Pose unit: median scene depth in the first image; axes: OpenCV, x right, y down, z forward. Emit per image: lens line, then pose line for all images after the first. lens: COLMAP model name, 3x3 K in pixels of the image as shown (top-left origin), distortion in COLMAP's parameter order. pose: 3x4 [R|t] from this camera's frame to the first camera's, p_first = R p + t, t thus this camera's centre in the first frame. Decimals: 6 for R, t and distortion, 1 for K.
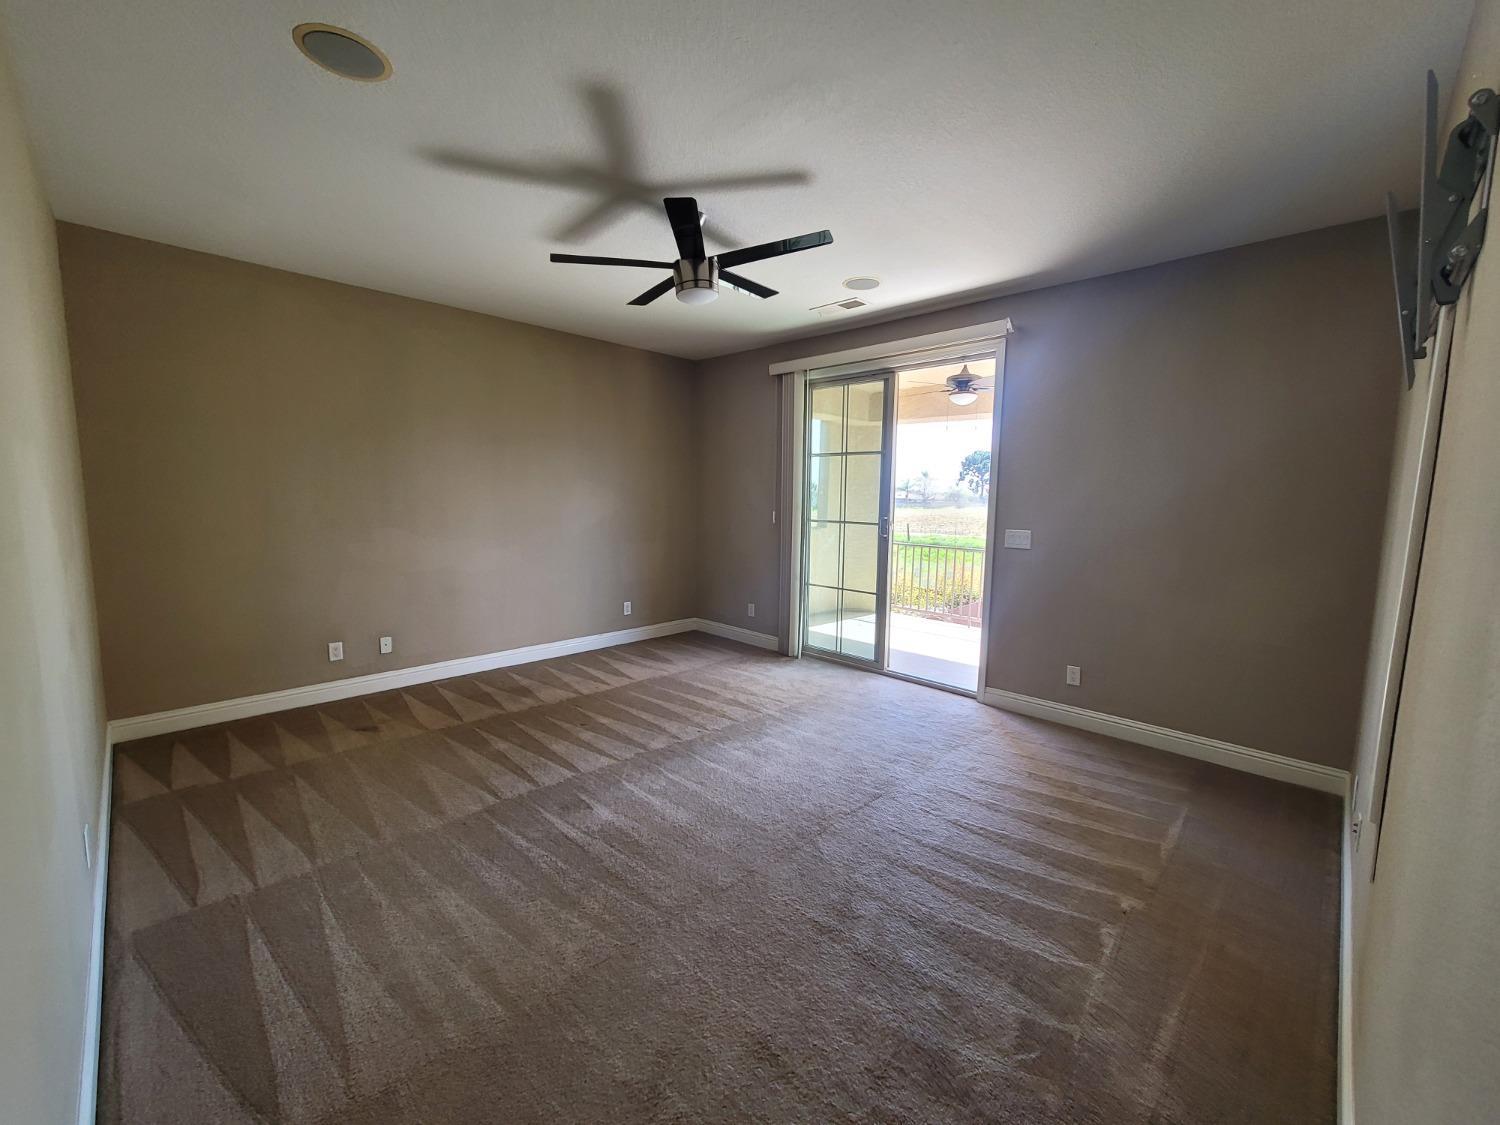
lens RADIAL K [[603.0, 0, 755.9], [0, 603.0, 558.1], [0, 0, 1]] dist [0.003679, 0.000022]
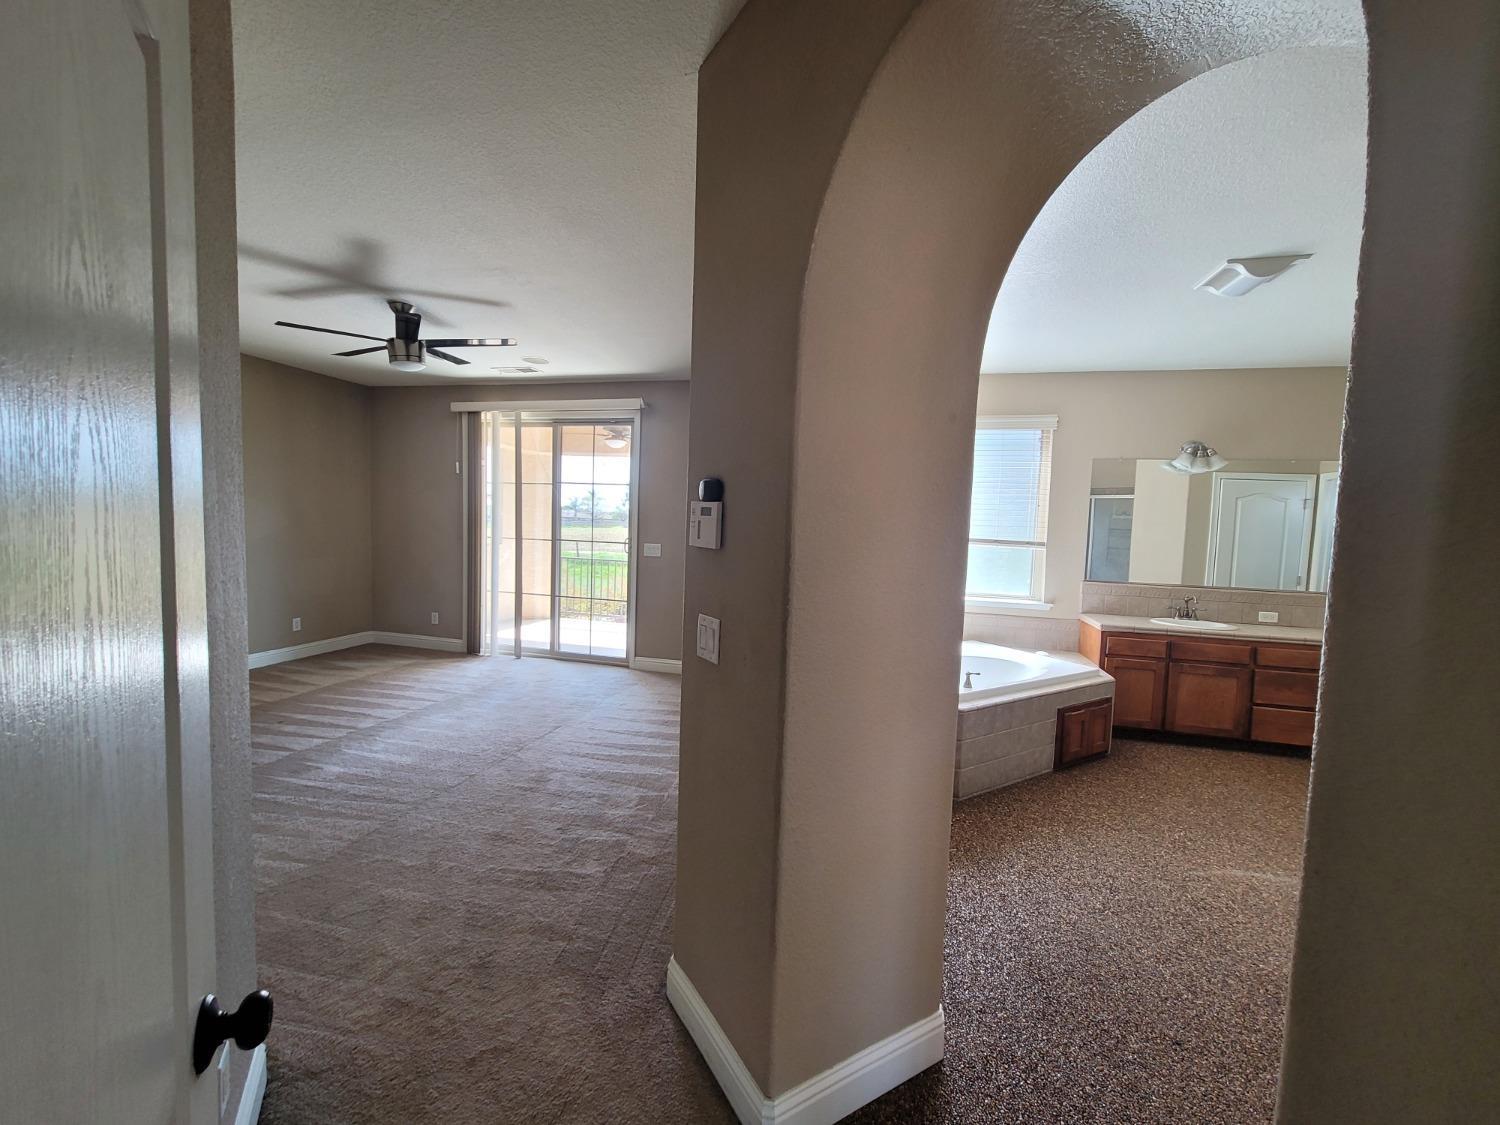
lens RADIAL K [[603.0, 0, 747.9], [0, 603.0, 557.0], [0, 0, 1]] dist [0.003679, 0.000022]
pose [[0.866624, -0.015712, 0.498714, -0.116850], [0.031943, 0.999201, -0.024029, 0.037011], [-0.497938, 0.036754, 0.866434, -0.486346]]
